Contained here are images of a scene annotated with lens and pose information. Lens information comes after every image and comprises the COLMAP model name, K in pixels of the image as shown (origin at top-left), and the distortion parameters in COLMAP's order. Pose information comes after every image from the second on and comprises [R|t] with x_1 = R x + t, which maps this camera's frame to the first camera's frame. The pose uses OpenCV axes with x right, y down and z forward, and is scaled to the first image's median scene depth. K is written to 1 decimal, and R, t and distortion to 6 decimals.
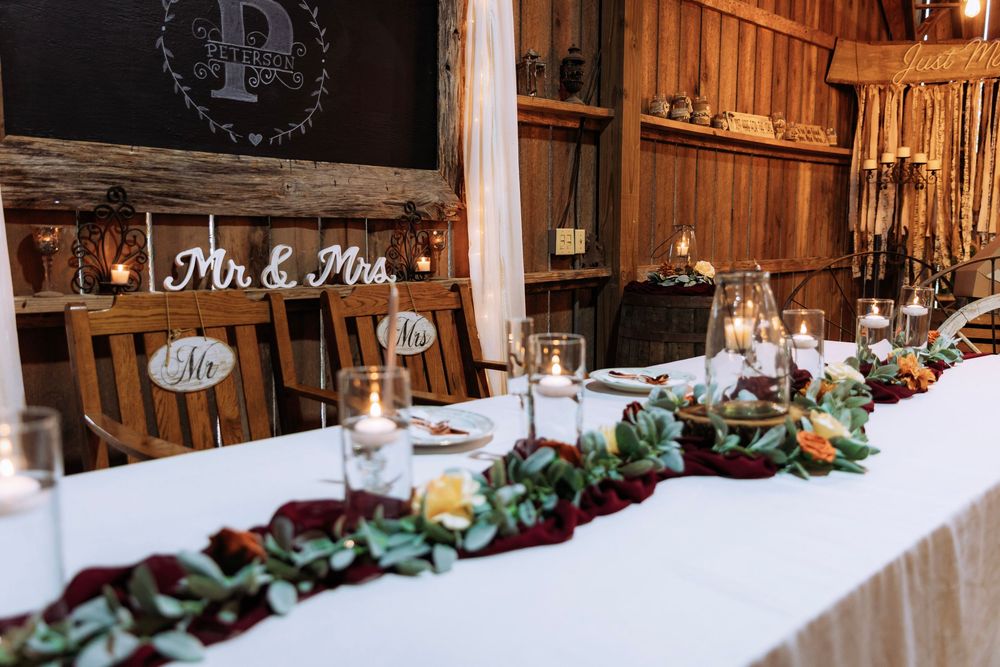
lens RADIAL K [[846.3, 0, 500.1], [0, 846.3, 335.8], [0, 0, 1]] dist [-0.010762, -0.001295]
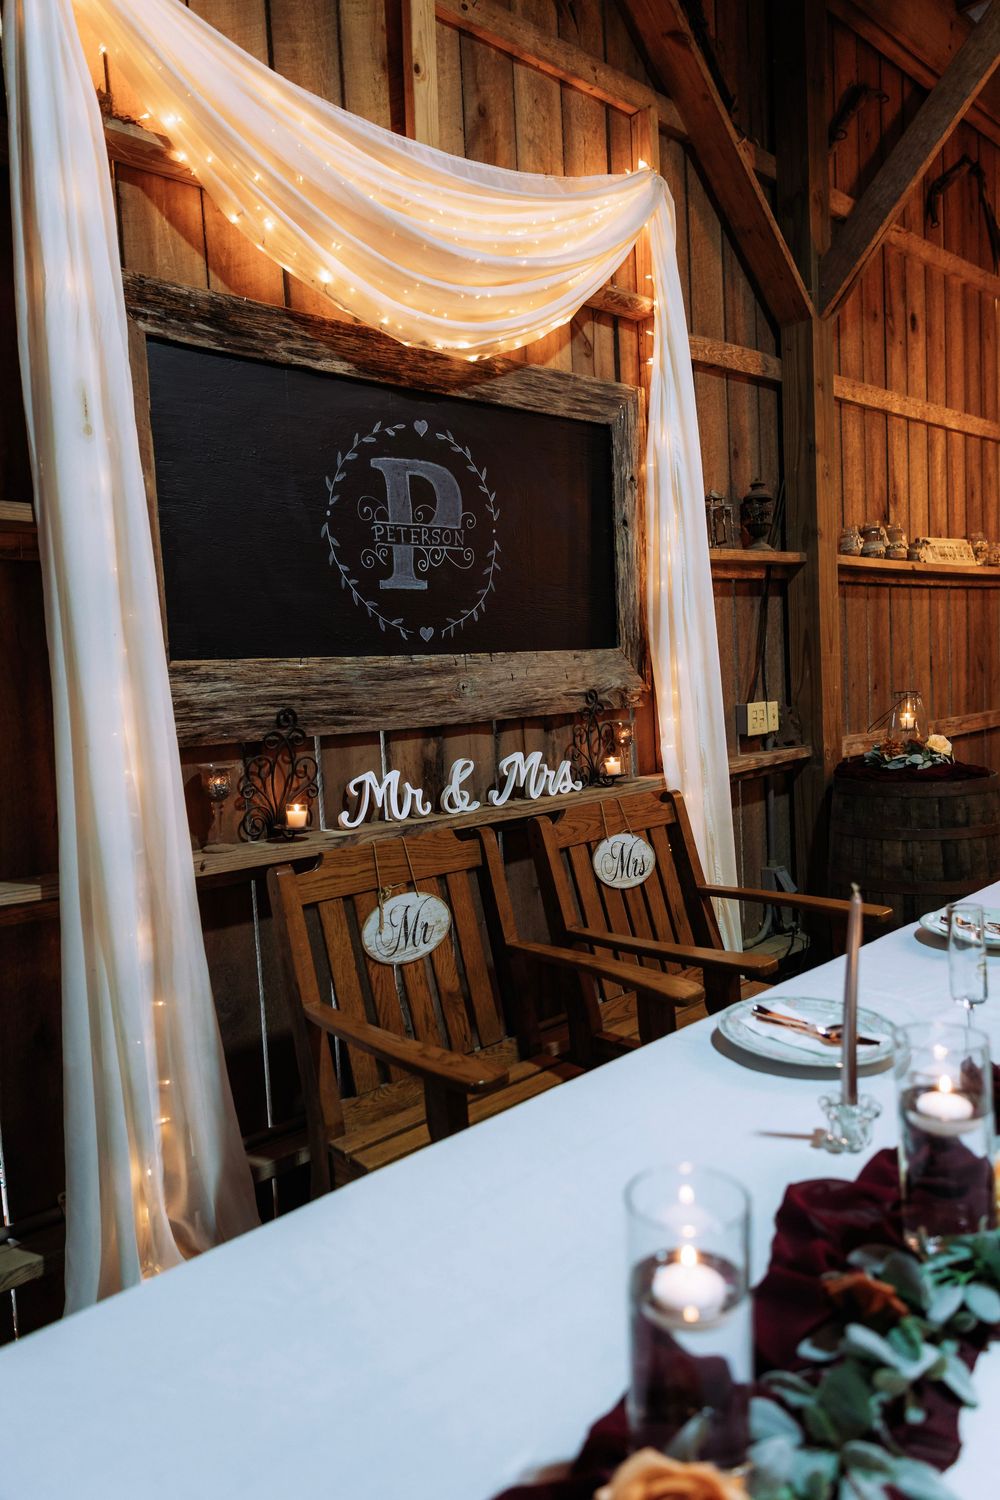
lens RADIAL K [[1033.1, 0, 500.7], [0, 1033.1, 746.9], [0, 0, 1]] dist [0.005421, -0.008199]
pose [[0.997875, -0.052910, -0.038027, -0.158258], [0.051239, 0.997731, -0.043670, -0.064149], [0.040251, 0.041628, 0.998322, 0.003532]]
